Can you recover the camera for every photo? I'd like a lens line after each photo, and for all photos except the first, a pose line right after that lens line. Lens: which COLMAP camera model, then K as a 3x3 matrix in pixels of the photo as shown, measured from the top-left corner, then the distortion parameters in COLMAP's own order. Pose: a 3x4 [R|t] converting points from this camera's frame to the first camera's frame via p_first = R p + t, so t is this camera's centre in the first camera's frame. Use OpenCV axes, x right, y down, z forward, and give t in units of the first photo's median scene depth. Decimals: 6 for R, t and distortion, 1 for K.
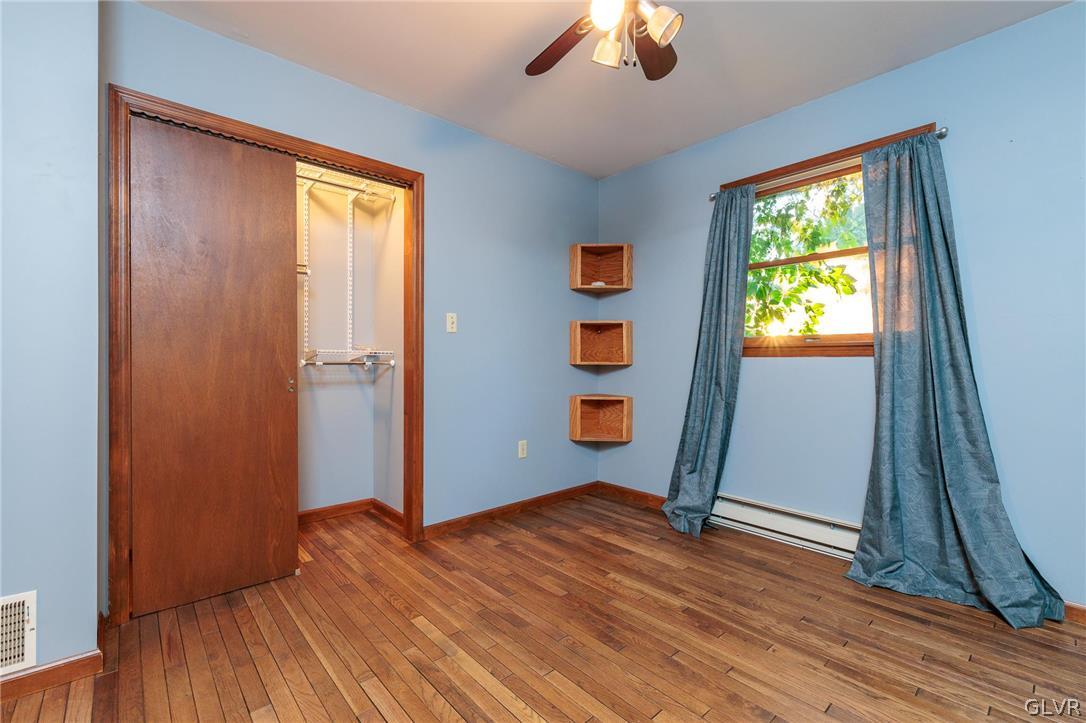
lens RADIAL K [[475.9, 0, 537.4], [0, 475.9, 361.2], [0, 0, 1]] dist [-0.001399, -0.000146]
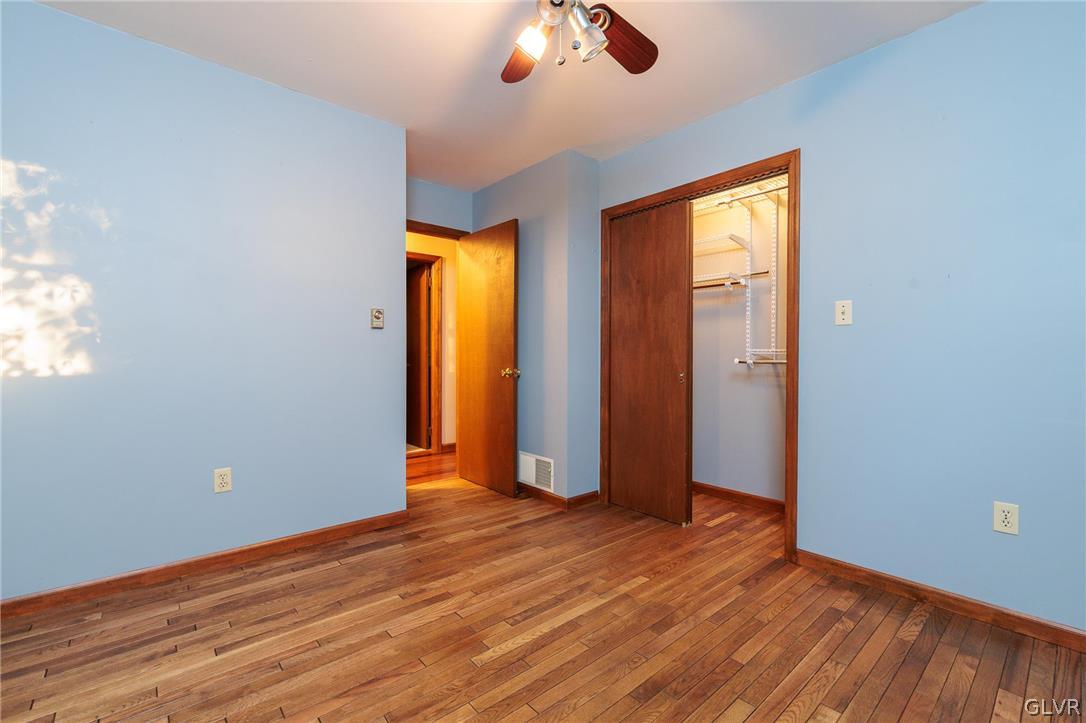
lens RADIAL K [[475.9, 0, 538.0], [0, 475.9, 358.5], [0, 0, 1]] dist [-0.001399, -0.000146]
pose [[-0.026564, 0.002531, -0.999644, 0.795608], [-0.012833, 0.999914, 0.002872, 0.000272], [0.999565, 0.012905, -0.026529, 0.654708]]
